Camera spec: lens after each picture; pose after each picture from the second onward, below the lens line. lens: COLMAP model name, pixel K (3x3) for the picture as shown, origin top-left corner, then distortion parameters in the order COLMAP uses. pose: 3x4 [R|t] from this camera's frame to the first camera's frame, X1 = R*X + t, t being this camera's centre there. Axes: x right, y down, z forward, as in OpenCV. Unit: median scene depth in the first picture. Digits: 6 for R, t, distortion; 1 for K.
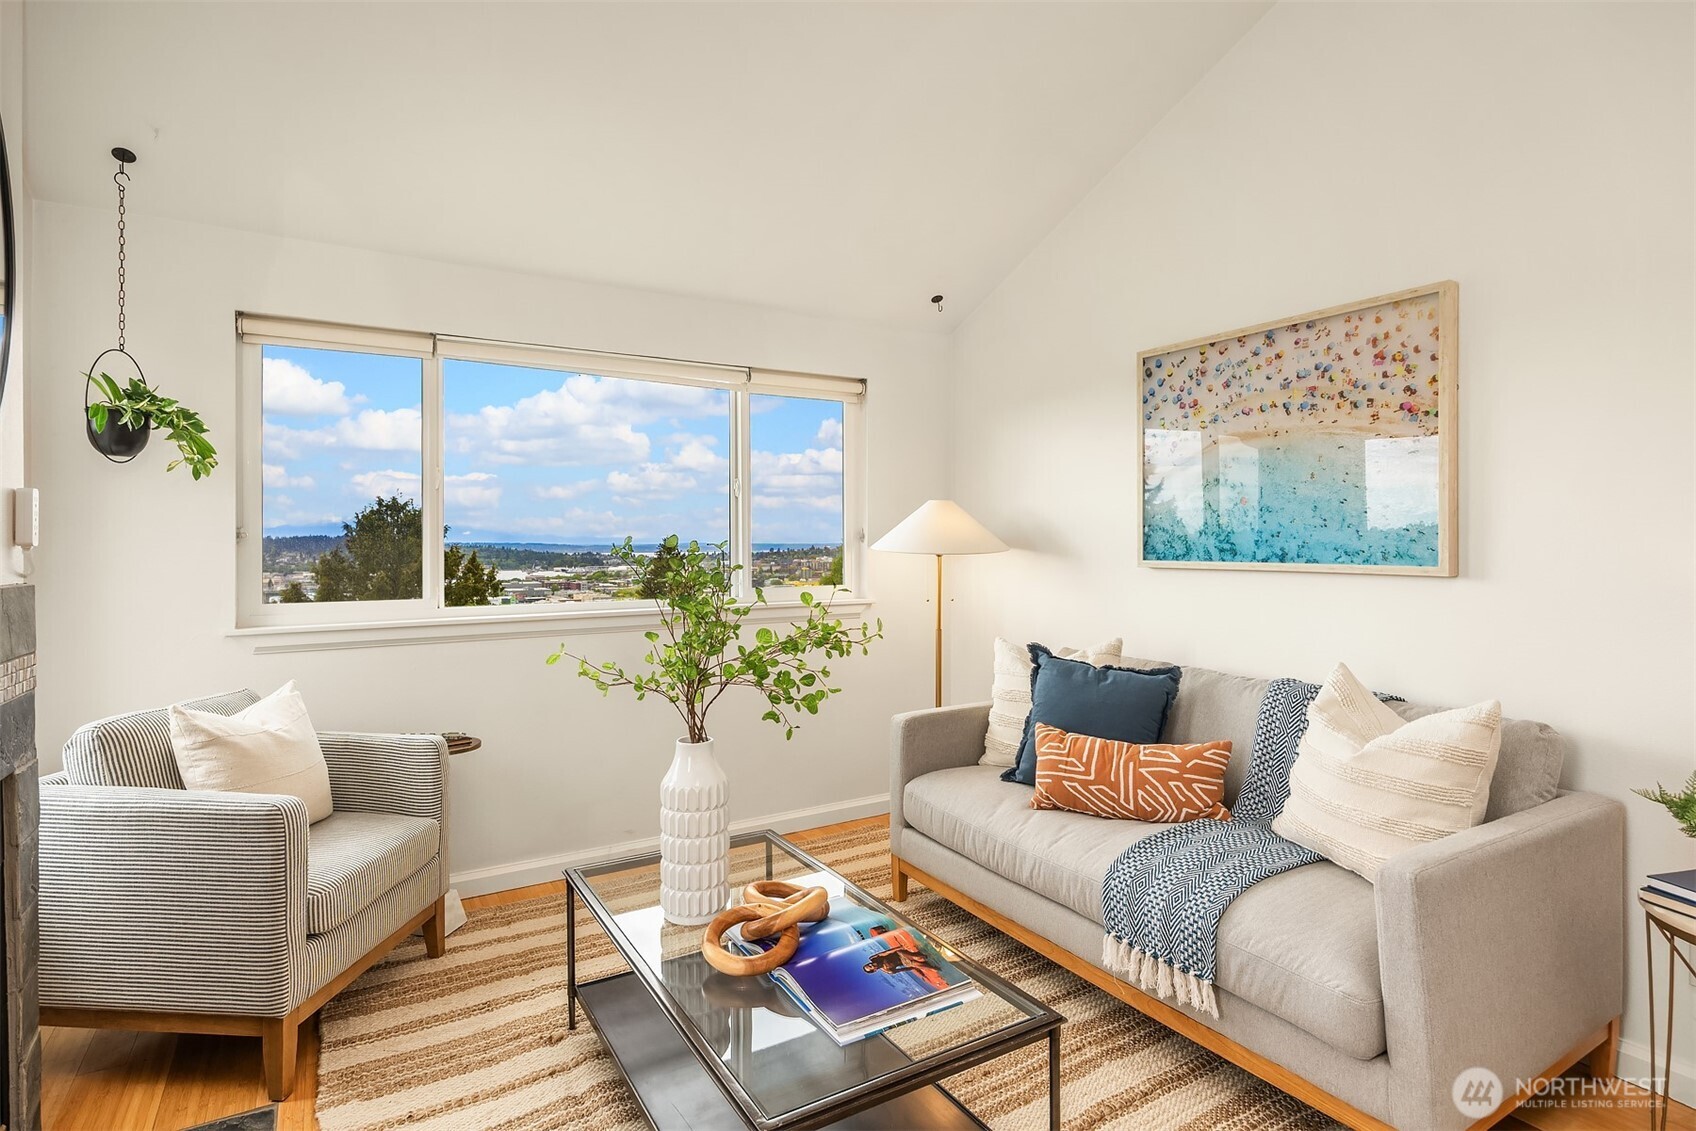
lens RADIAL K [[890.2, 0, 867.7], [0, 890.2, 534.8], [0, 0, 1]] dist [0.010861, 0.000694]
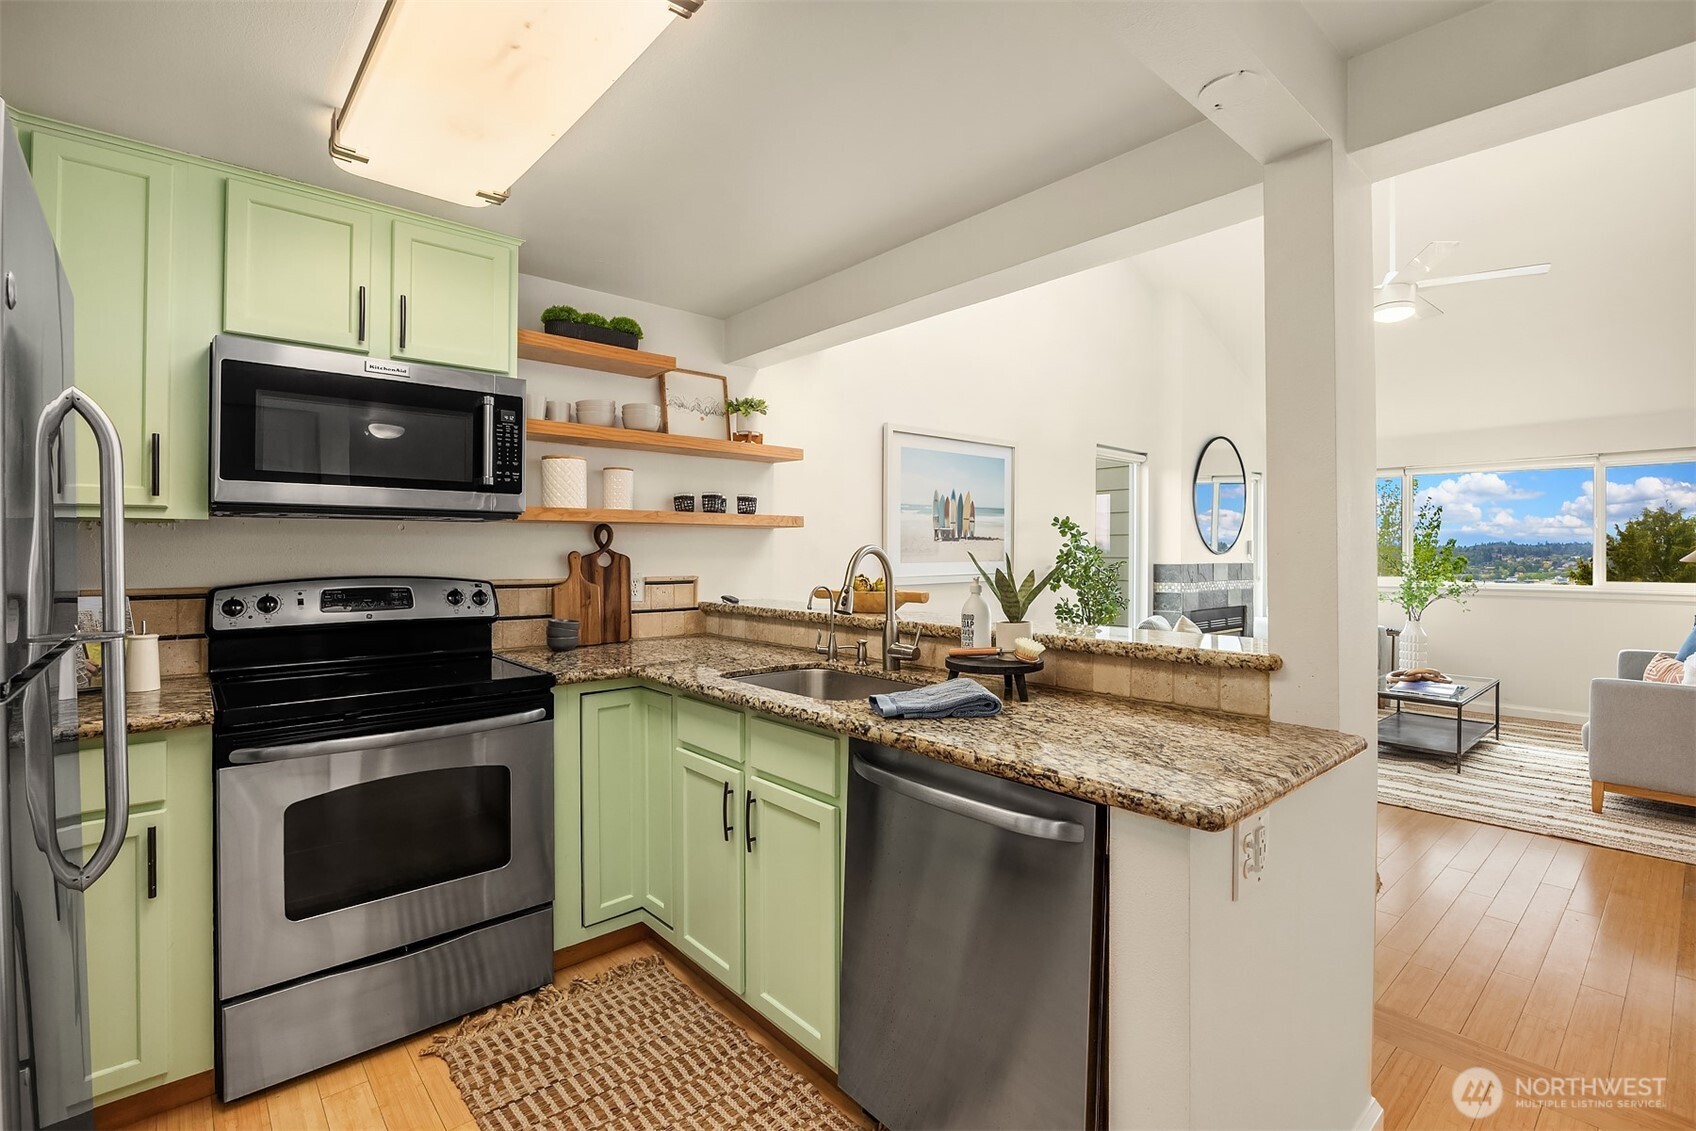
lens RADIAL K [[788.6, 0, 855.4], [0, 788.6, 549.1], [0, 0, 1]] dist [-0.001433, -0.000282]
pose [[0.191298, 0.003448, -0.981526, 1.463927], [0.006214, 0.999970, 0.004724, -0.024322], [0.981512, -0.007002, 0.191270, -0.955494]]
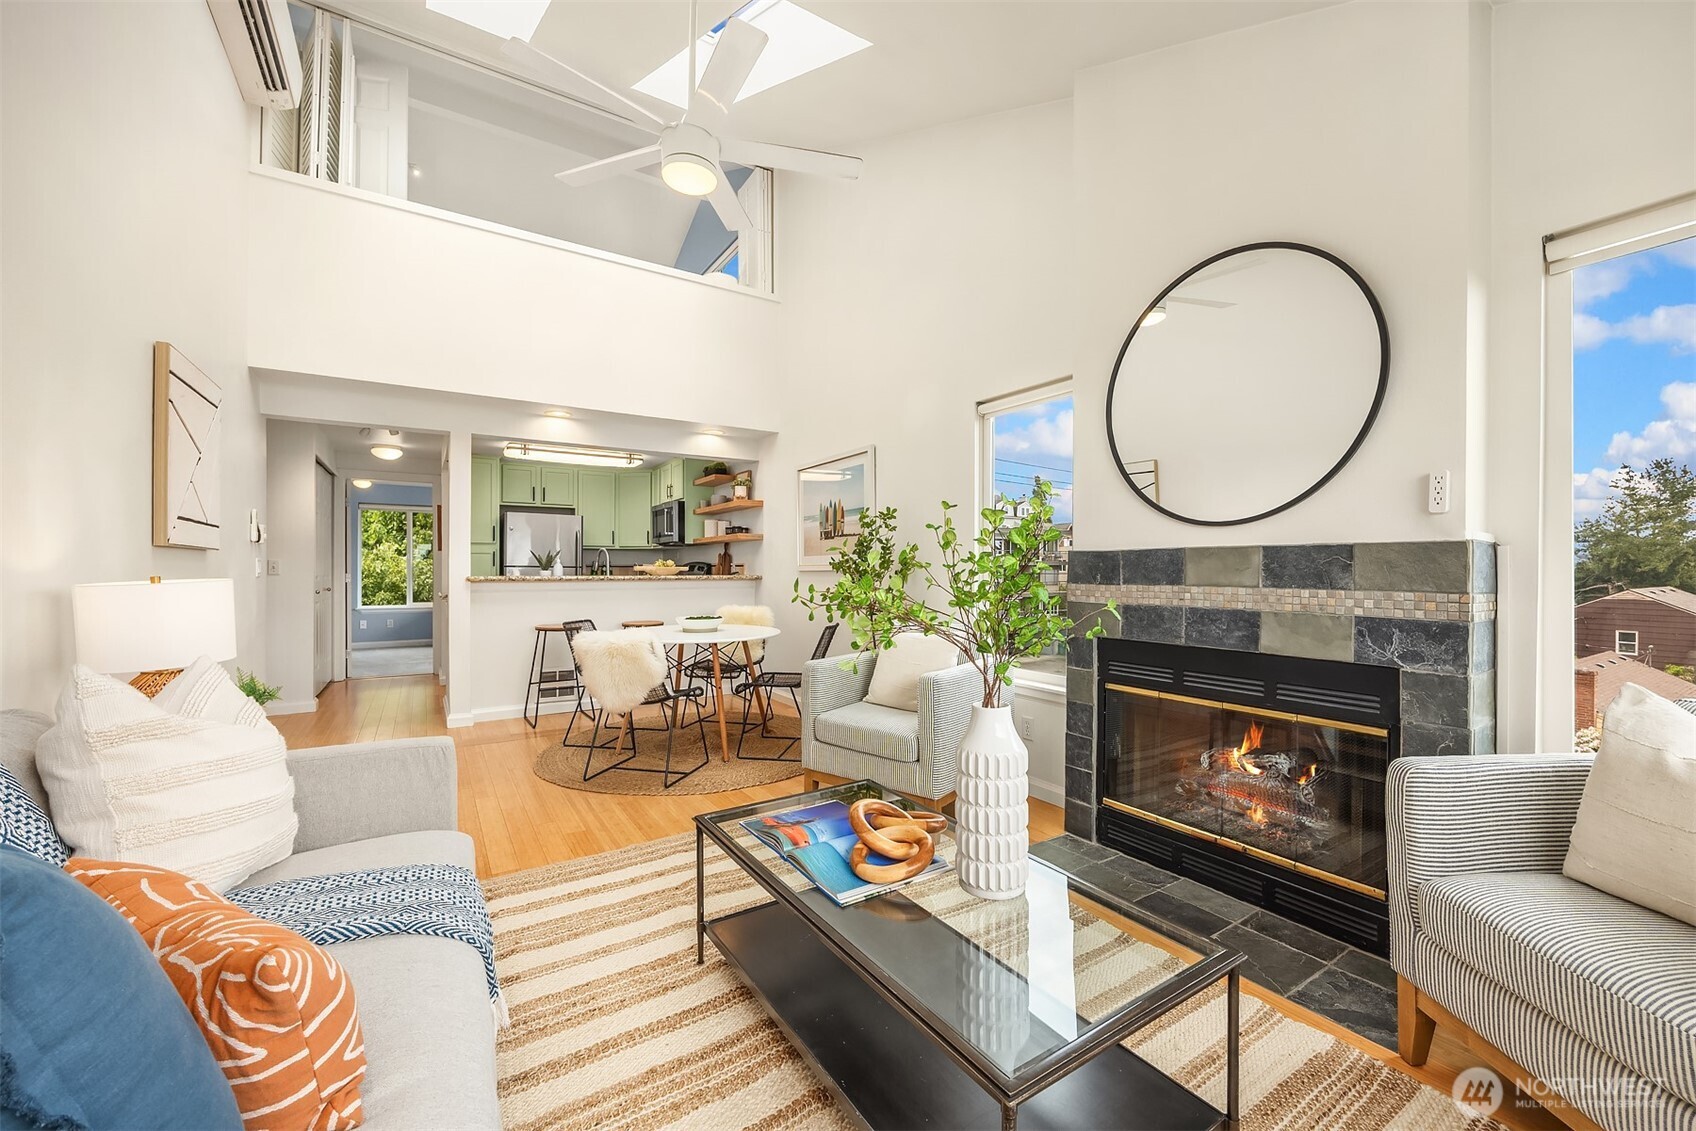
lens RADIAL K [[660.9, 0, 851.7], [0, 660.9, 566.4], [0, 0, 1]] dist [-0.000920, -0.000251]
pose [[-0.999445, 0.004273, -0.033029, -0.005316], [0.004784, 0.999870, -0.015408, 0.065674], [0.032959, -0.015558, -0.999336, 1.229876]]
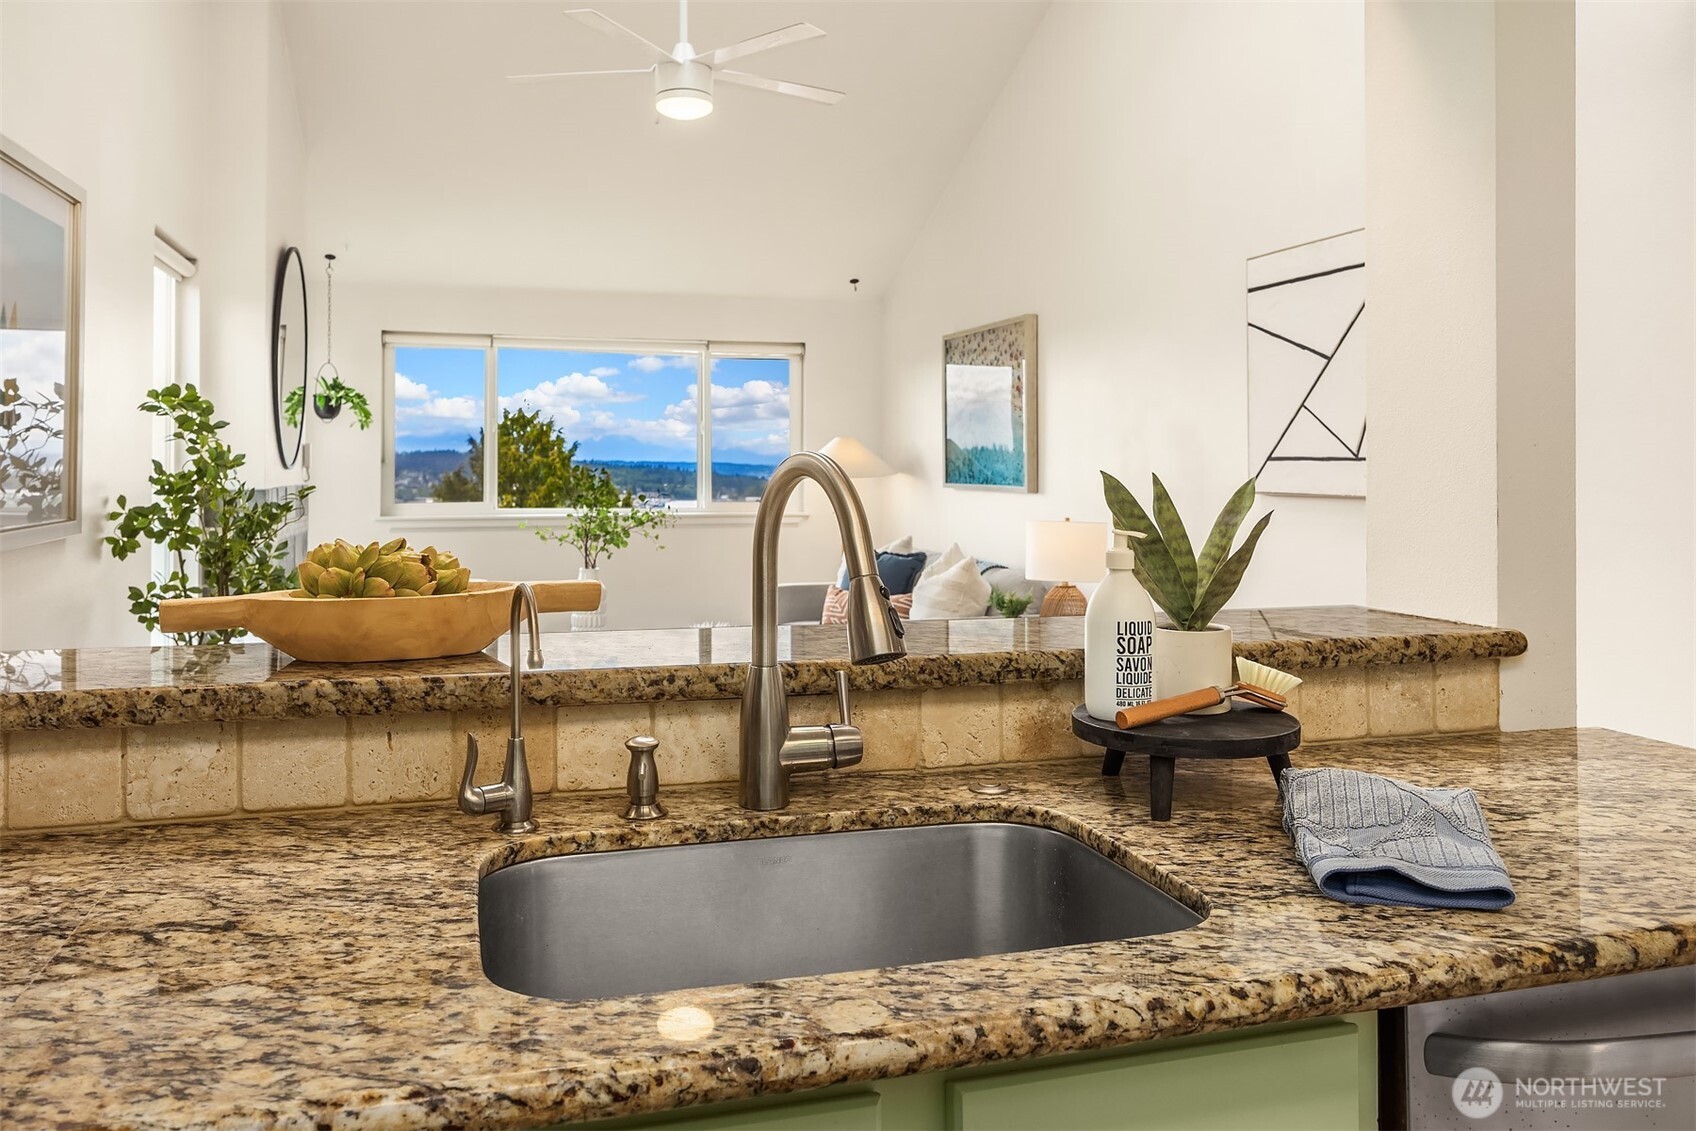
lens RADIAL K [[1344.1, 0, 845.5], [0, 1344.1, 459.4], [0, 0, 1]] dist [0.101142, -0.001568]
pose [[0.964508, 0.006918, -0.263965, 0.826433], [-0.005344, 0.999963, 0.006680, -0.026414], [0.264001, -0.005033, 0.964509, -1.260030]]
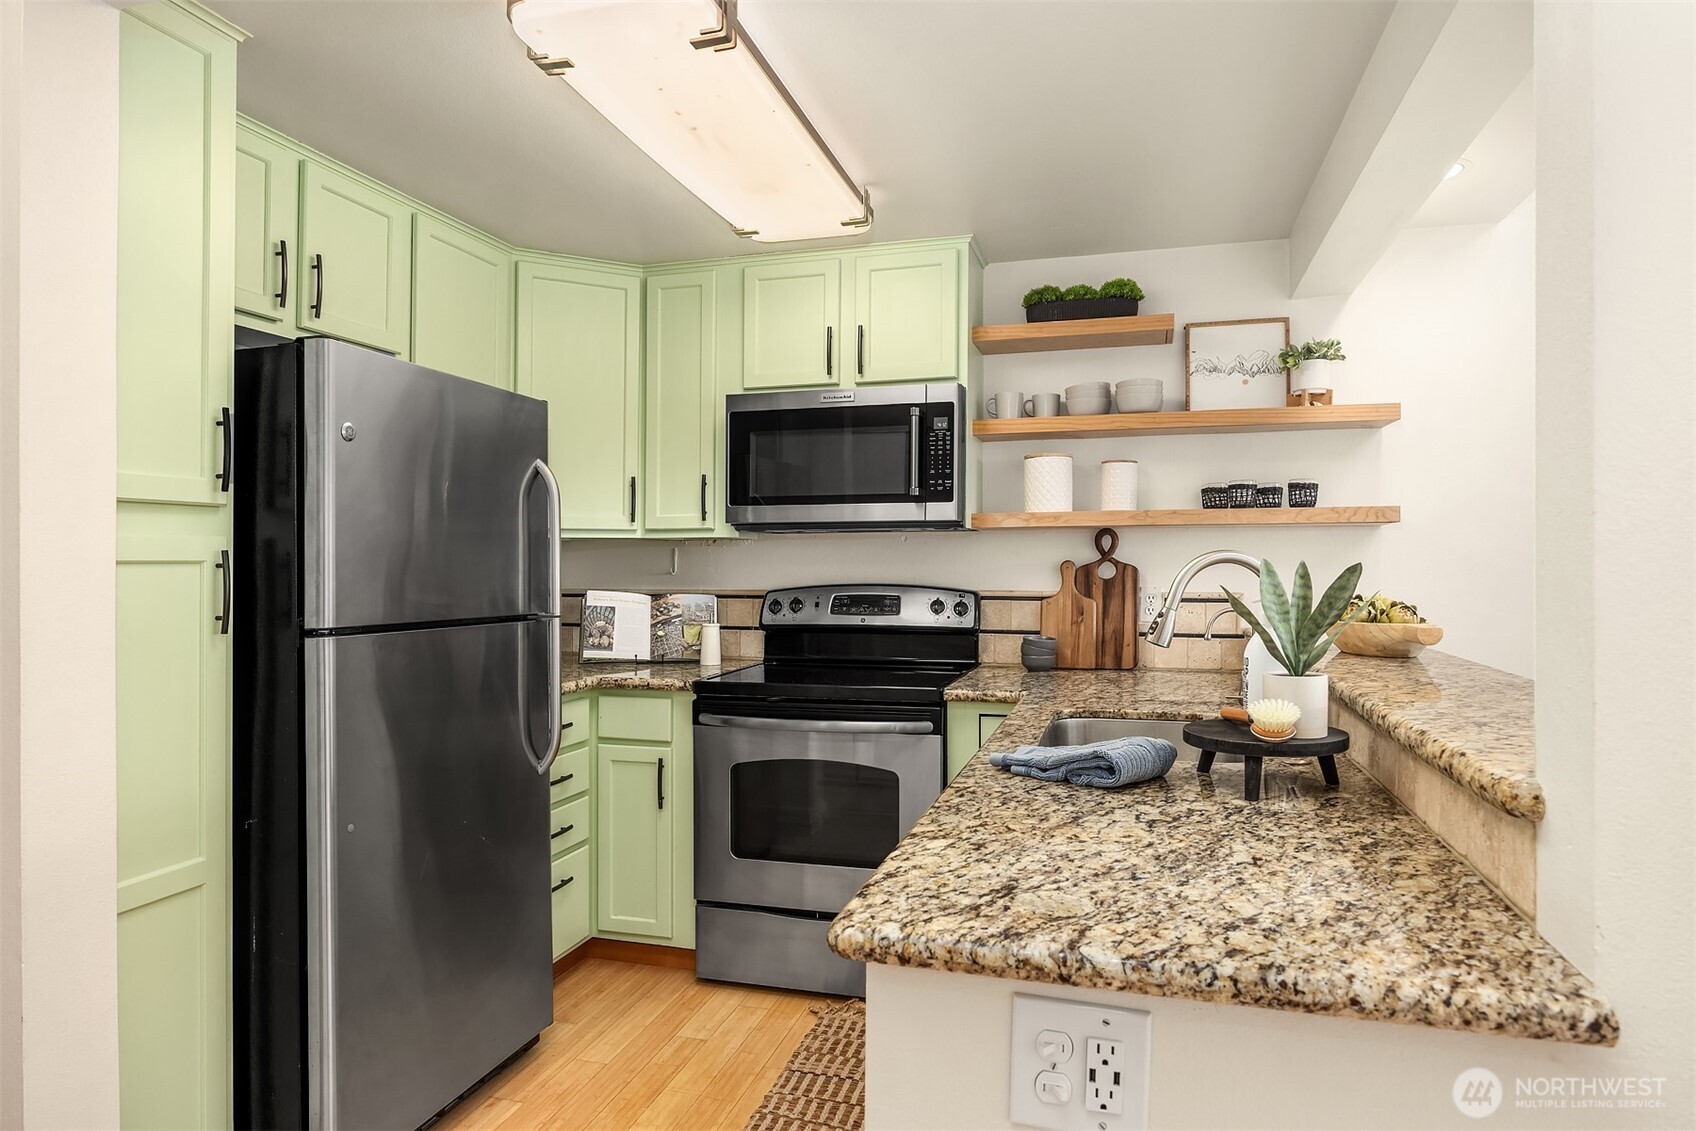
lens RADIAL K [[1000.6, 0, 846.5], [0, 1000.6, 568.1], [0, 0, 1]] dist [-0.003167, 0.000118]
pose [[-0.735551, 0.012384, -0.677356, 1.348576], [0.012854, 0.999908, 0.004324, -0.018677], [0.677347, -0.005526, -0.735643, -0.446001]]
